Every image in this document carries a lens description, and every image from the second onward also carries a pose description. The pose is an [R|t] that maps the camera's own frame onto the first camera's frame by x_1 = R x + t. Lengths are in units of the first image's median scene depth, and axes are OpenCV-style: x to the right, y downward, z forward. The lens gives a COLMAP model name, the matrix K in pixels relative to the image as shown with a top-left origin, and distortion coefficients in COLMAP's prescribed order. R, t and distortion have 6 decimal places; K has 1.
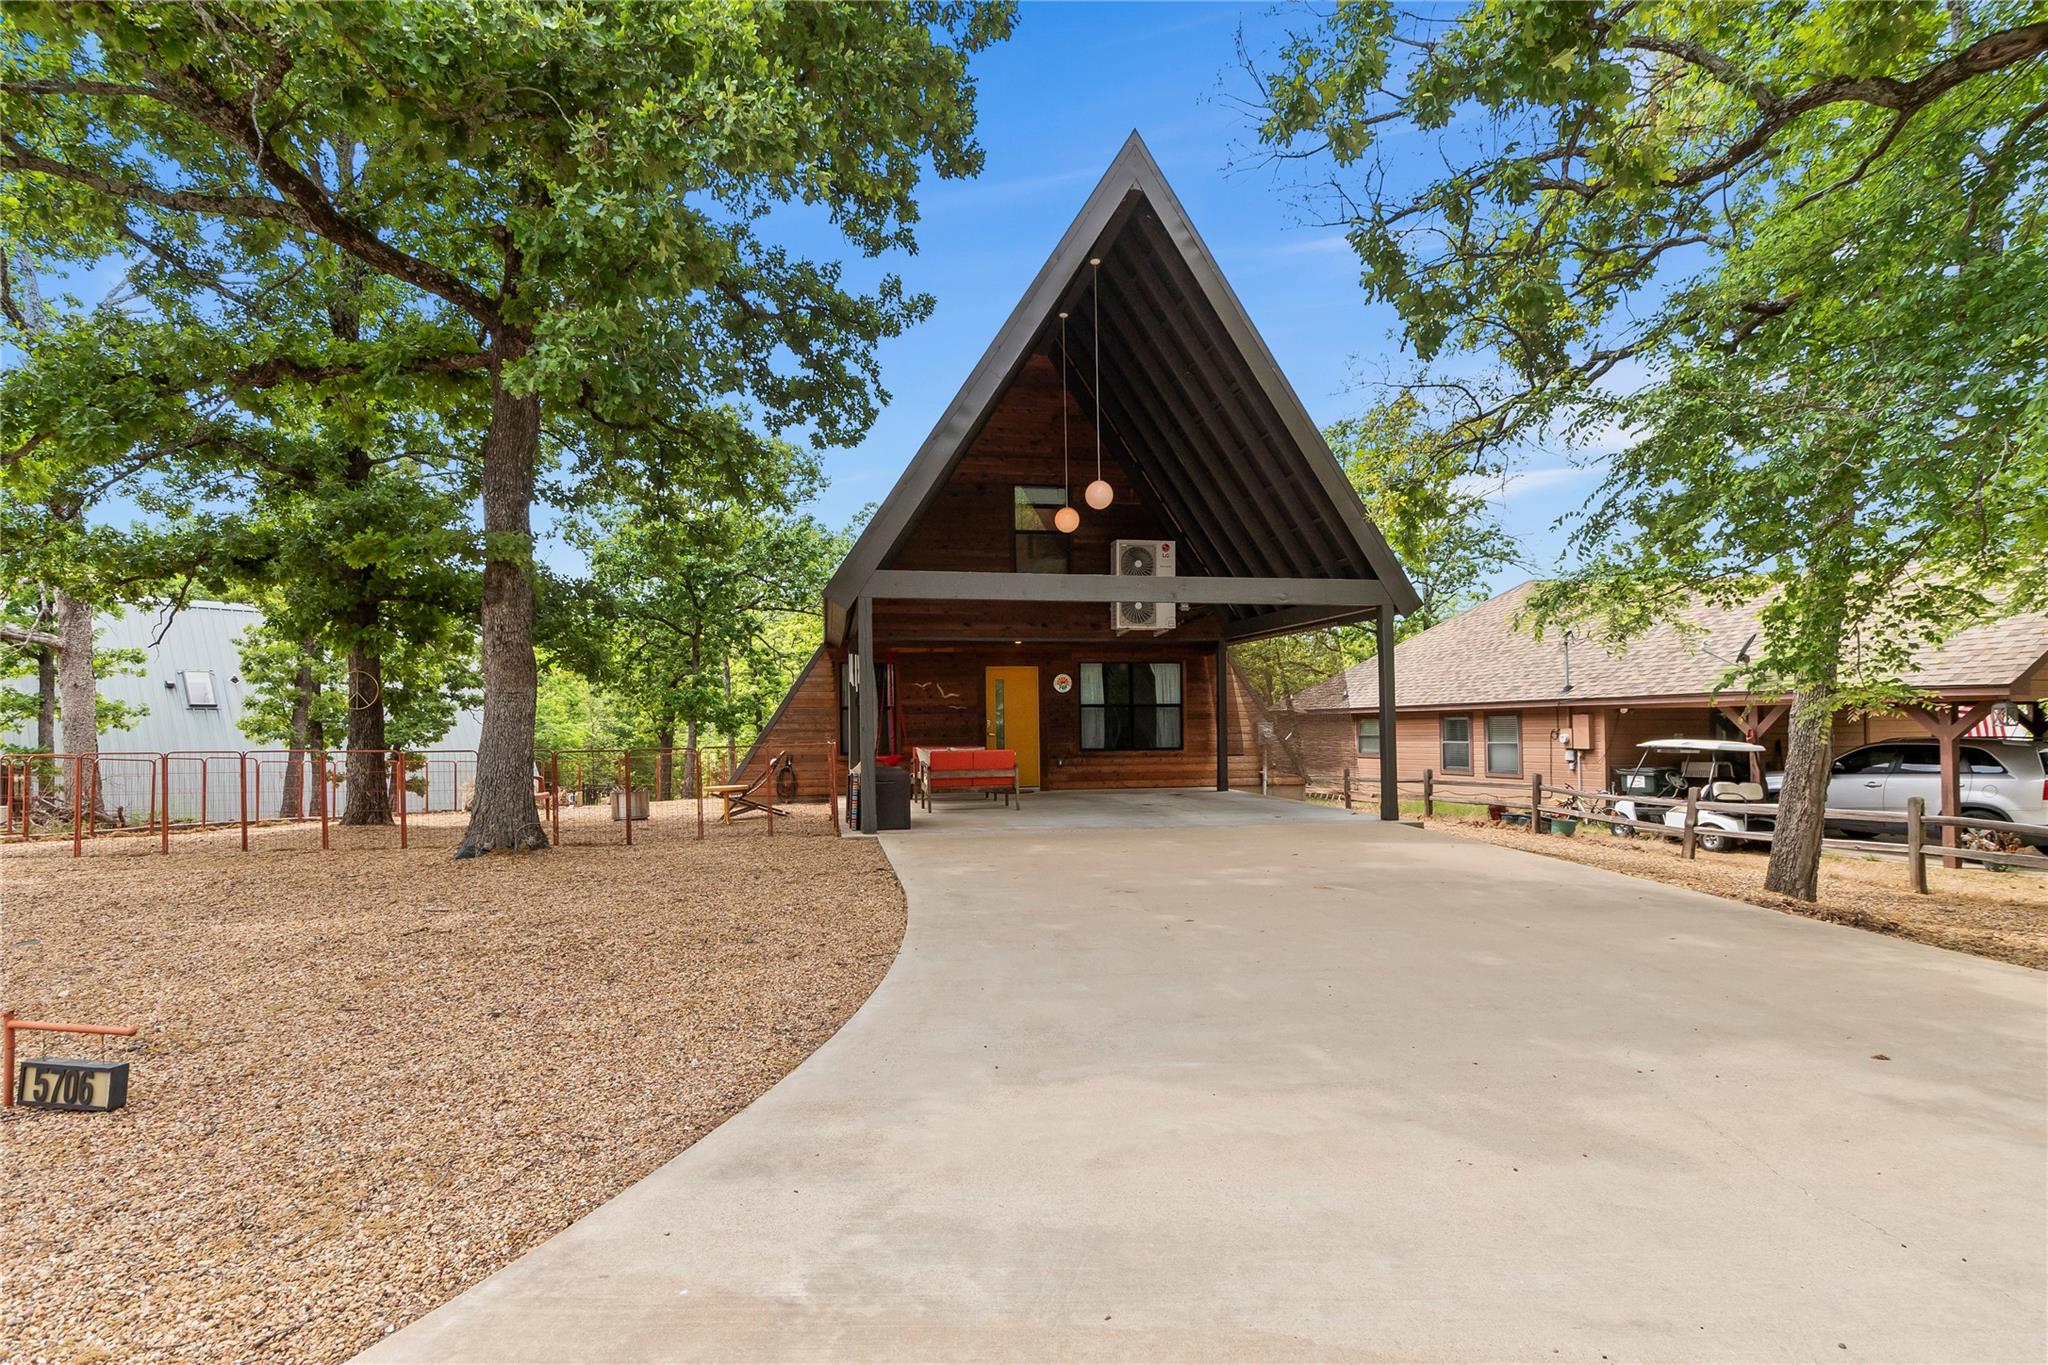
lens RADIAL K [[990.0, 0, 1024.5], [0, 990.0, 688.1], [0, 0, 1]] dist [-0.001831, -0.000148]
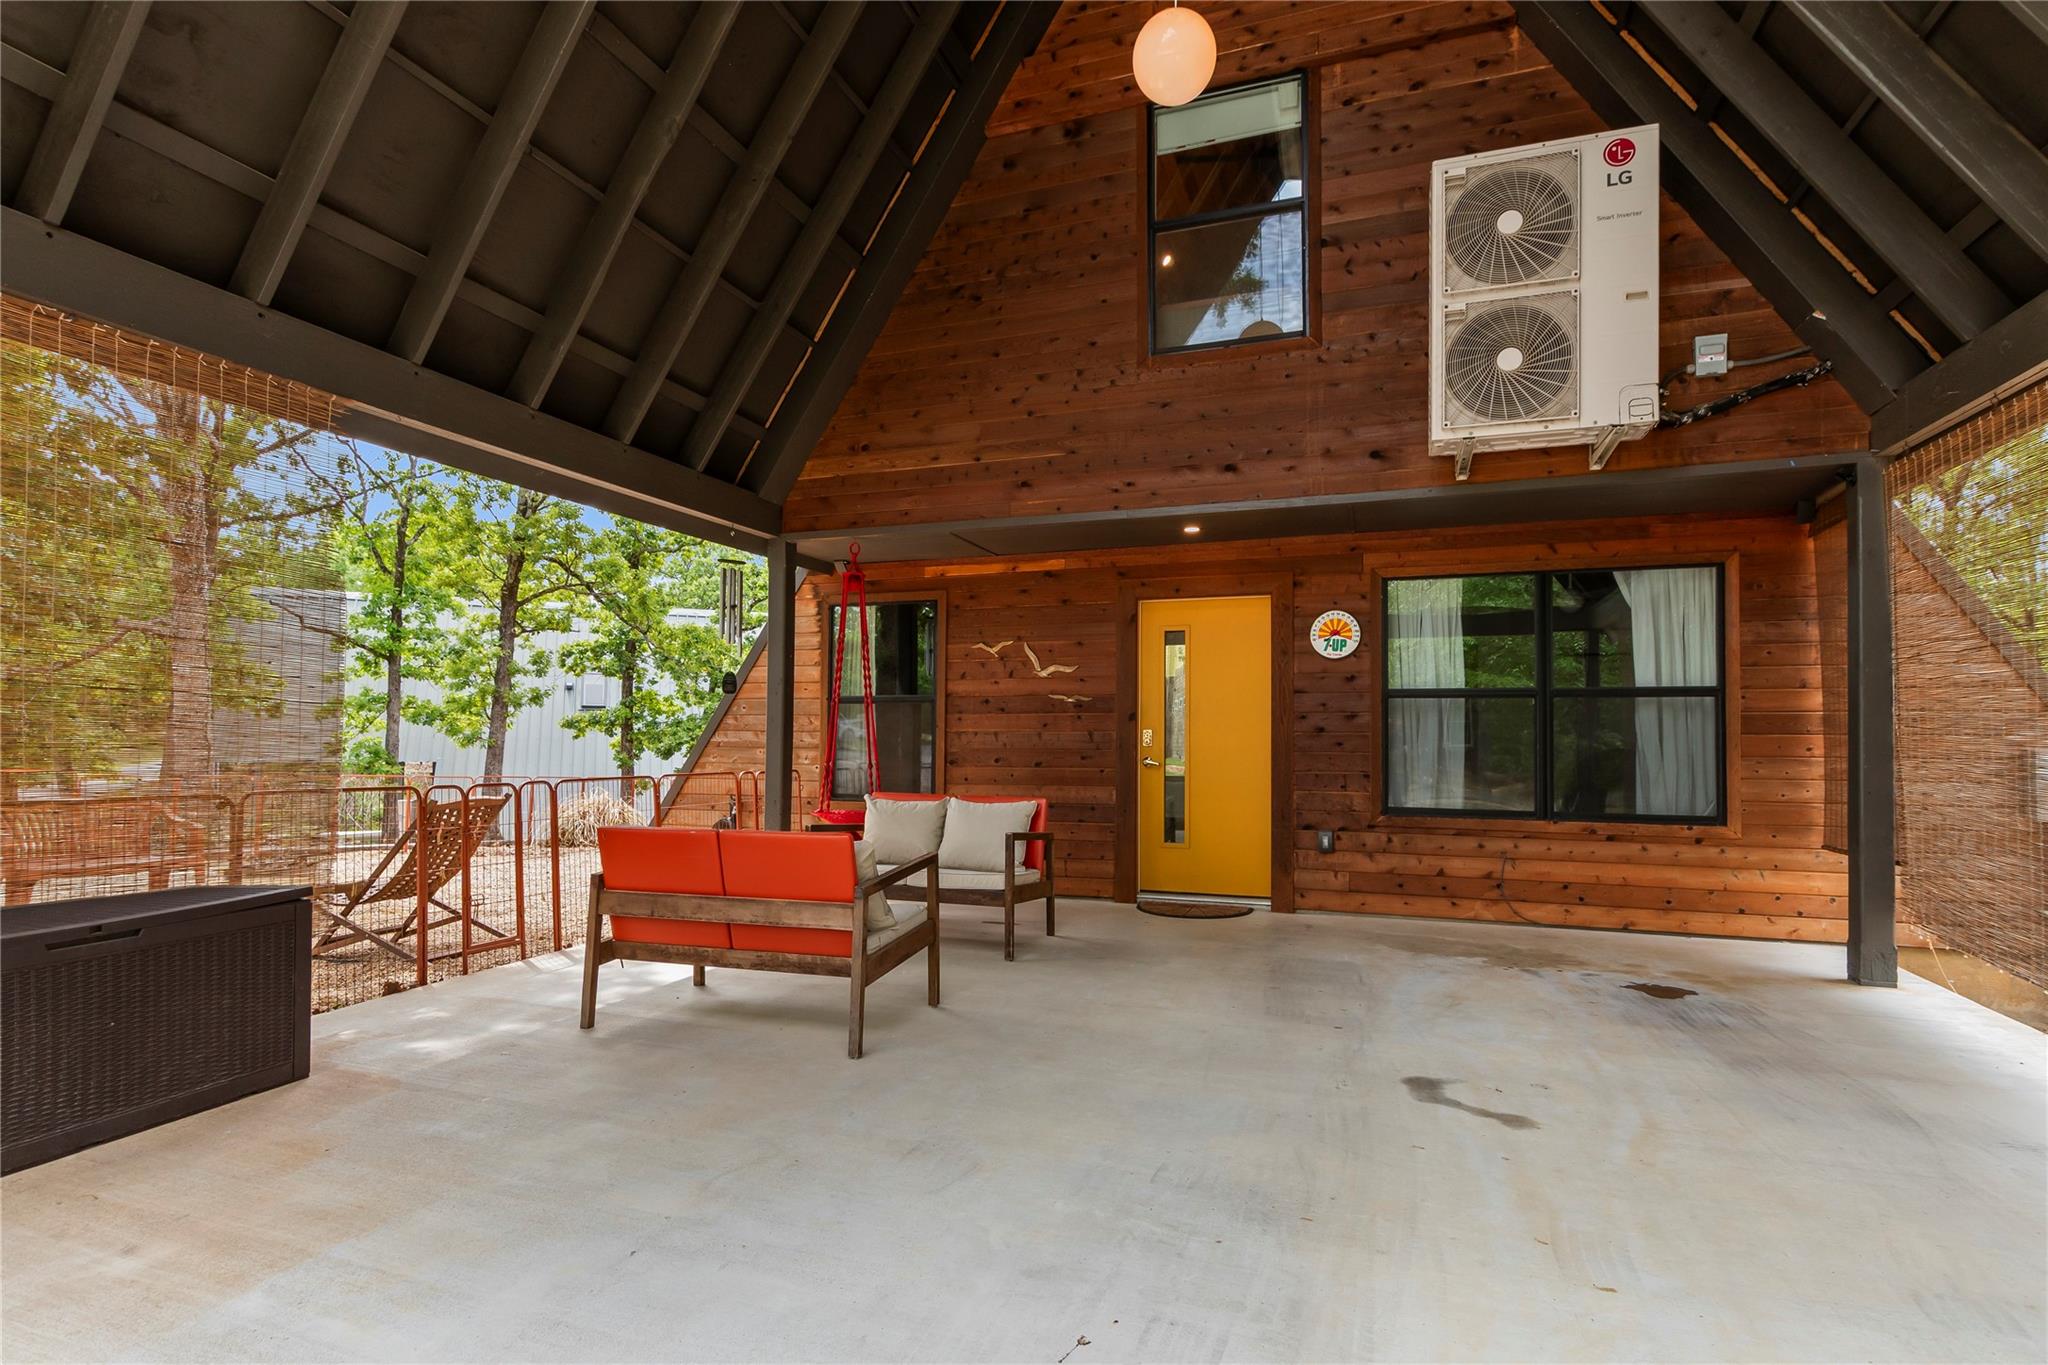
lens RADIAL K [[990.0, 0, 1022.7], [0, 990.0, 697.8], [0, 0, 1]] dist [-0.001831, -0.000148]
pose [[0.855399, -0.005600, -0.517939, 0.132576], [0.007108, 0.999974, 0.000927, 0.018443], [0.517921, -0.004474, 0.855417, 0.608679]]
